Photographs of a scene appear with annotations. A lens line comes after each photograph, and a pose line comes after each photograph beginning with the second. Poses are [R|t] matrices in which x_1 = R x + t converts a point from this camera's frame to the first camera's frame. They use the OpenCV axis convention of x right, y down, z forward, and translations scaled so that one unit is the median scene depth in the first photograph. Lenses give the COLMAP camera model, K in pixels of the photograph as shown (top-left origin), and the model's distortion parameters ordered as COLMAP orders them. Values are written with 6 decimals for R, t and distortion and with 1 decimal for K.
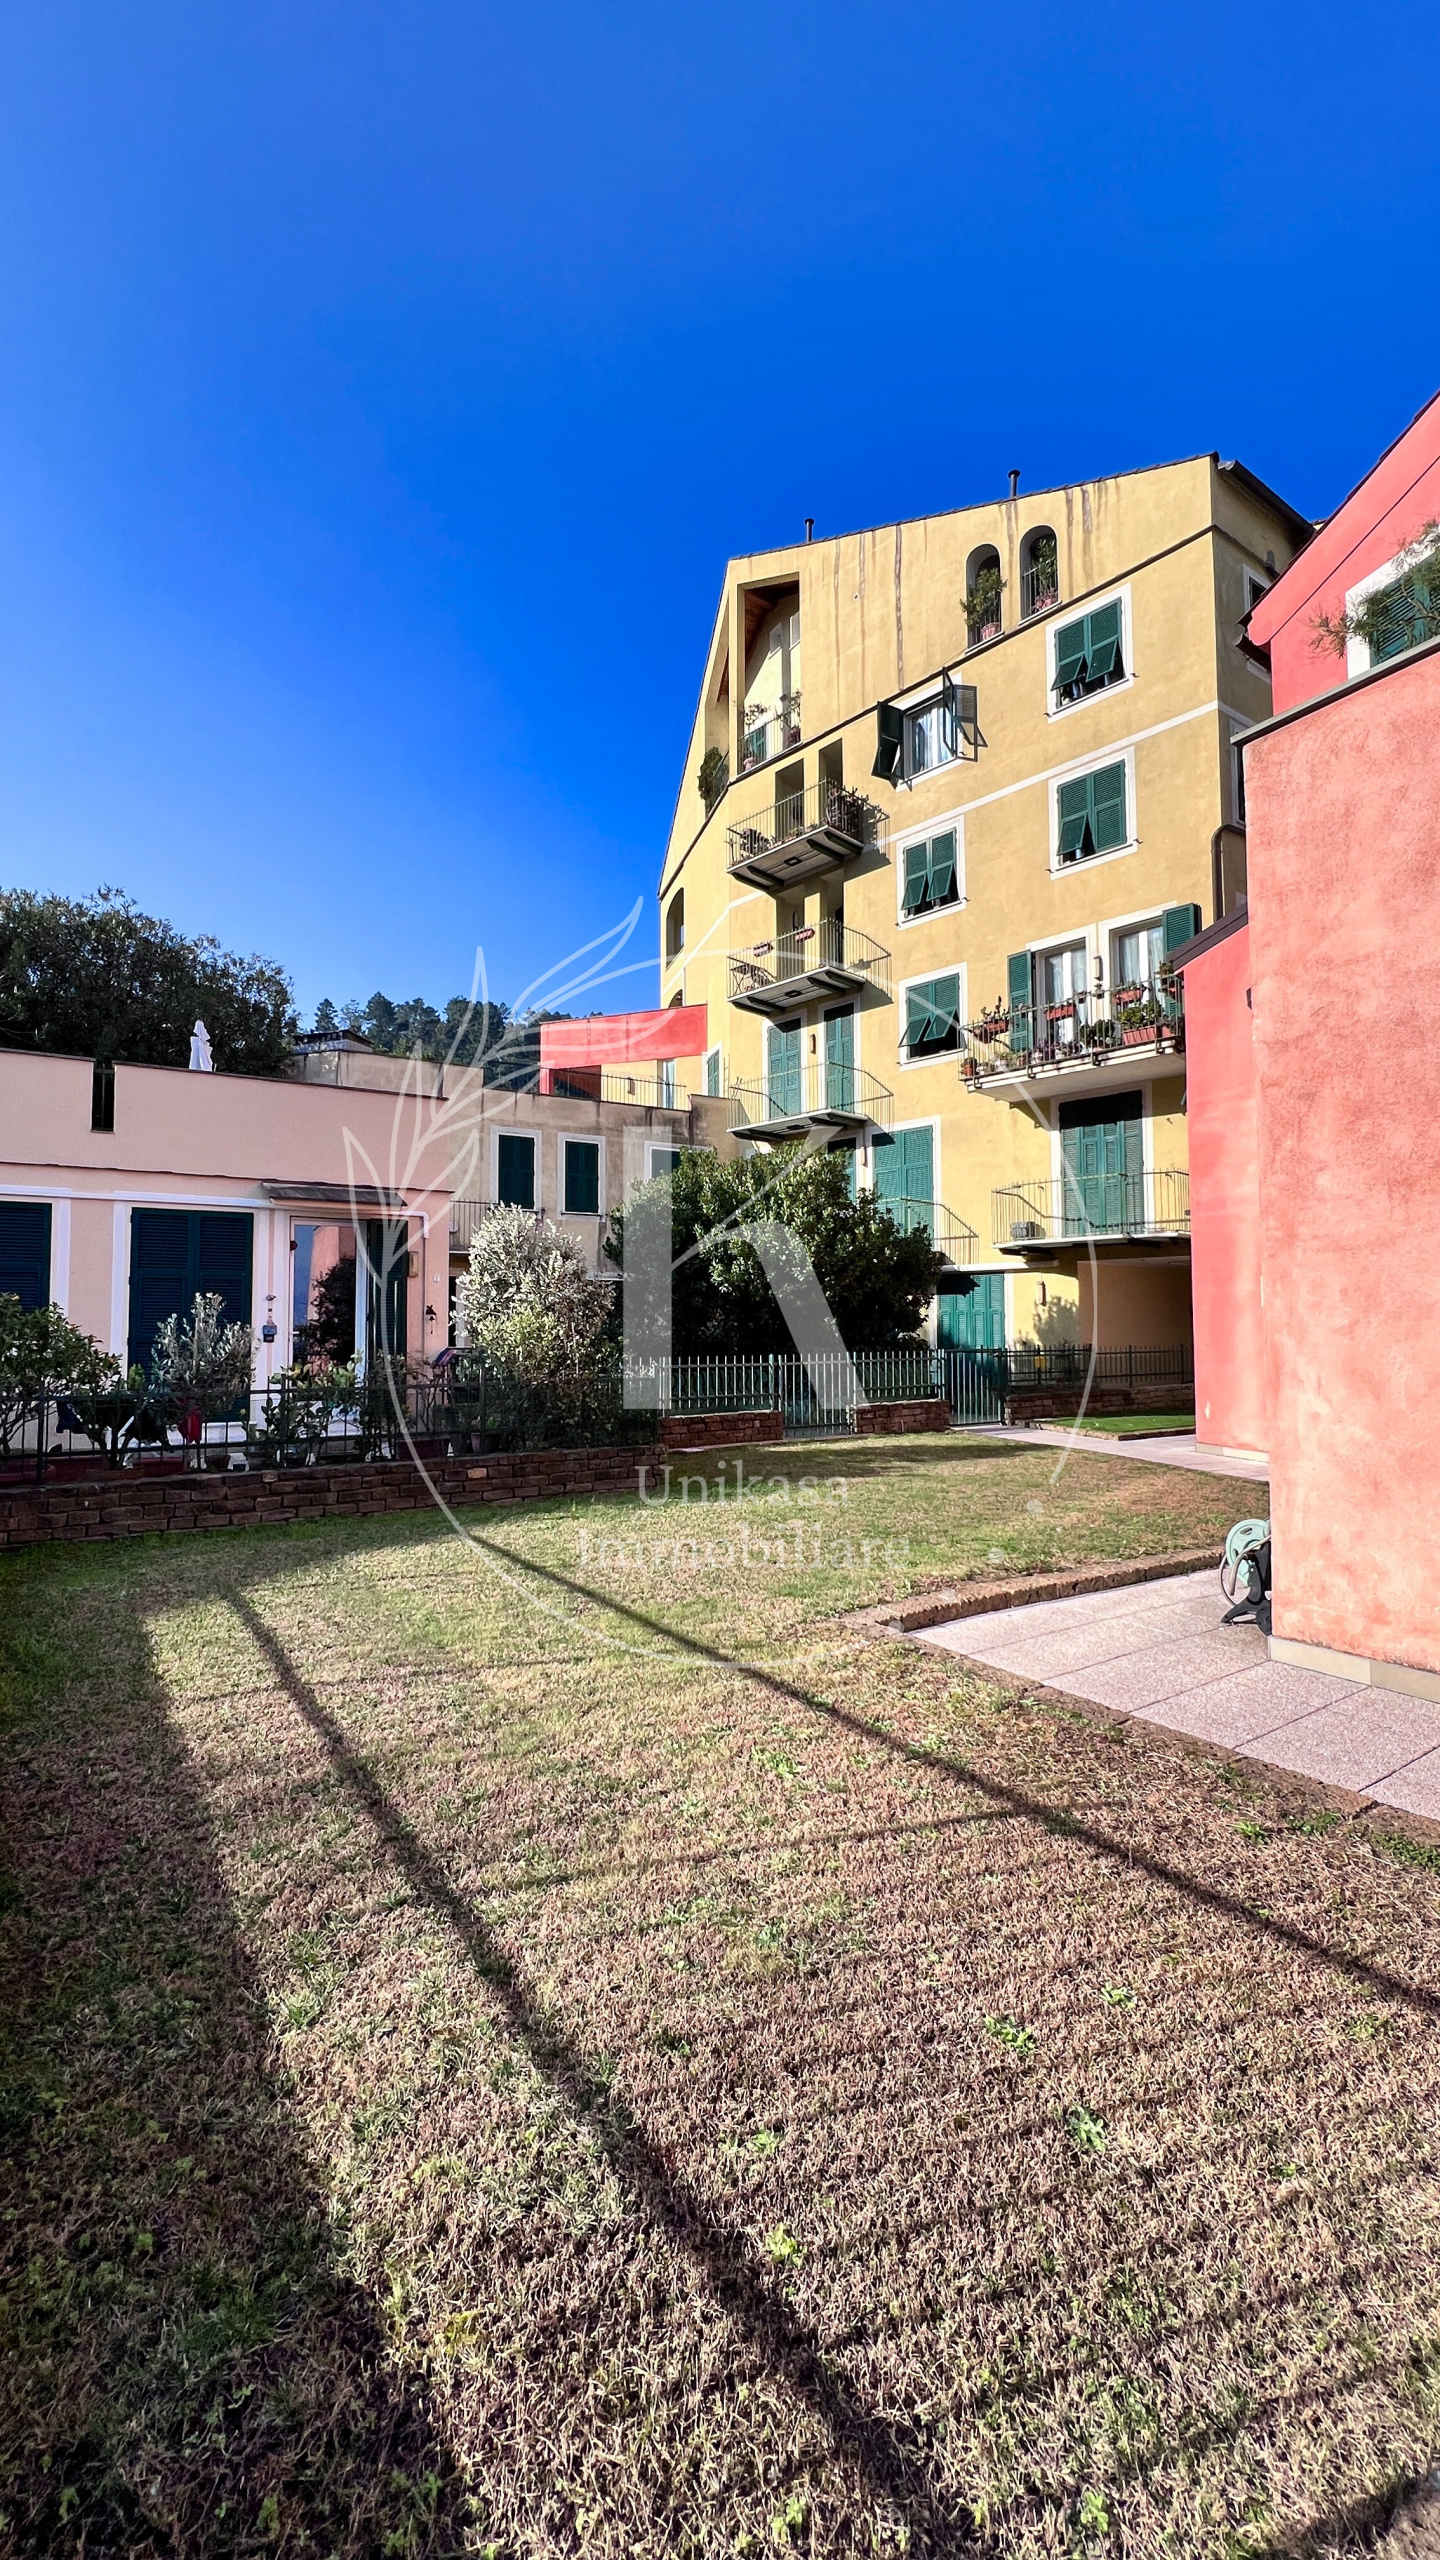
lens RADIAL K [[1022.2, 0, 718.9], [0, 1022.2, 1277.4], [0, 0, 1]] dist [-0.000894, 0.000345]
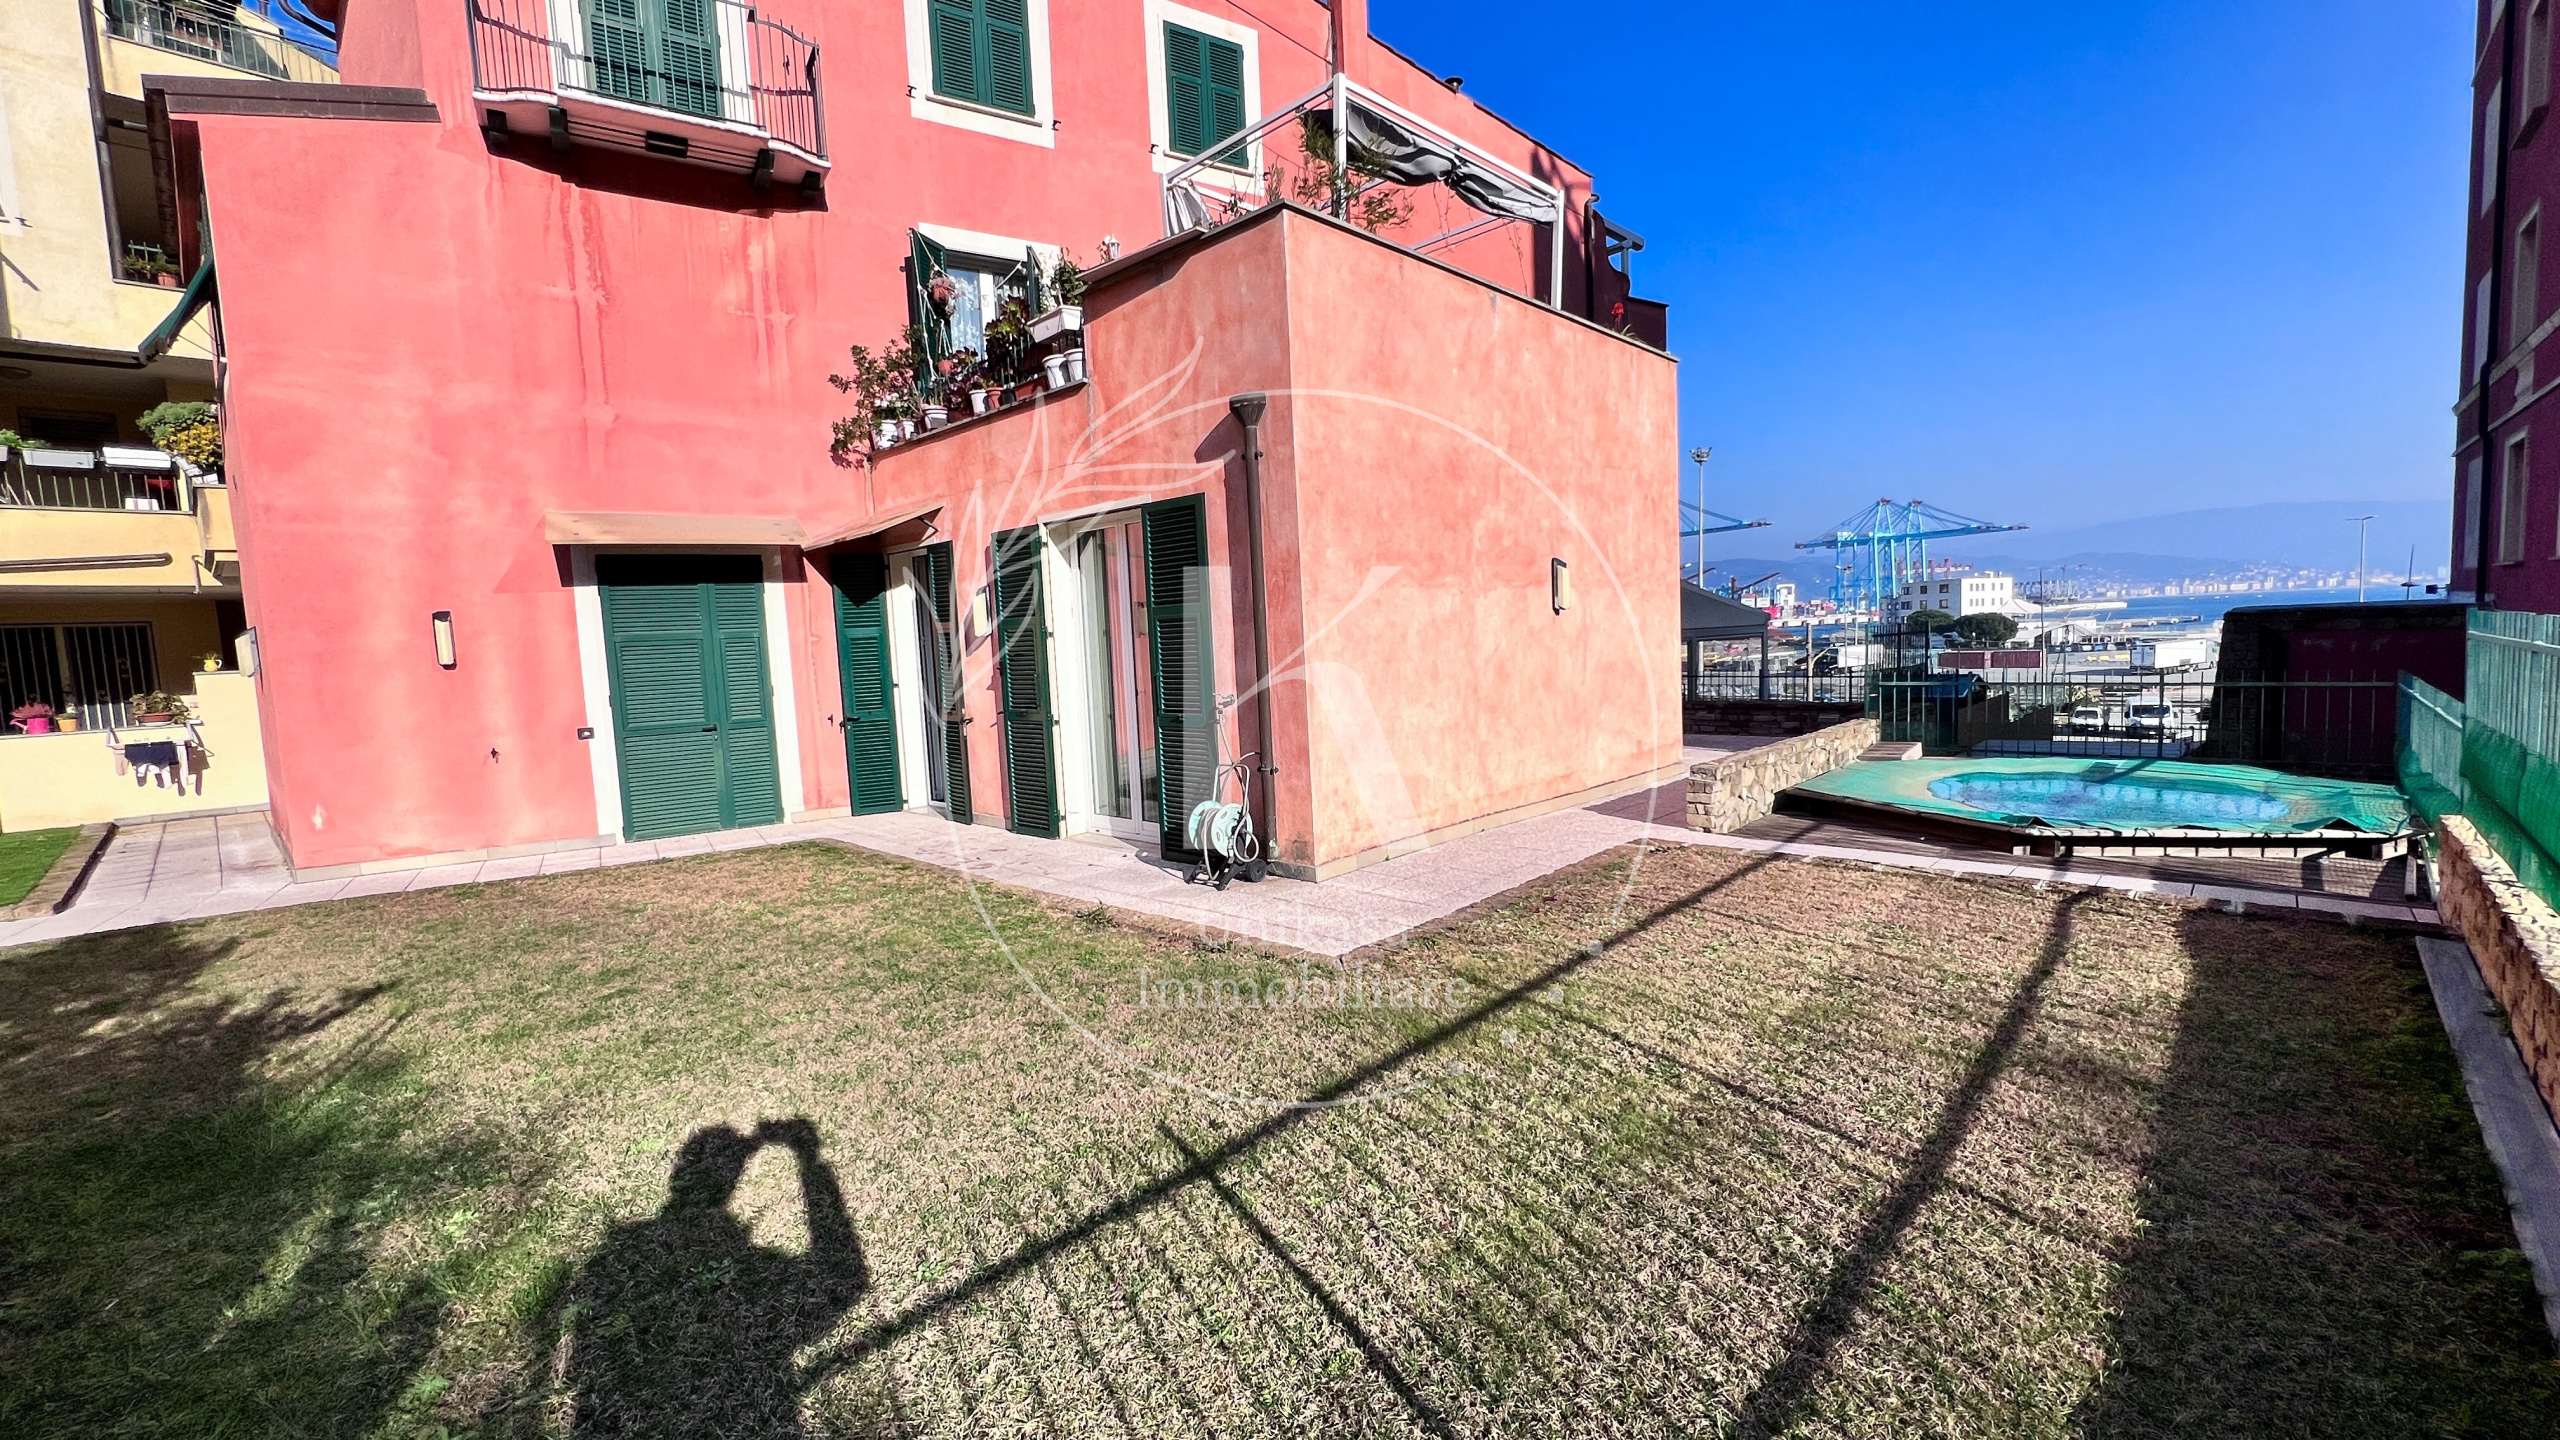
lens RADIAL K [[1022.2, 0, 1275.2], [0, 1022.2, 722.1], [0, 0, 1]] dist [-0.000894, 0.000345]
pose [[-0.215715, -0.070216, 0.973929, -0.941648], [-0.001185, 0.997429, 0.071648, 0.047669], [-0.976456, 0.014302, -0.215243, 1.525831]]
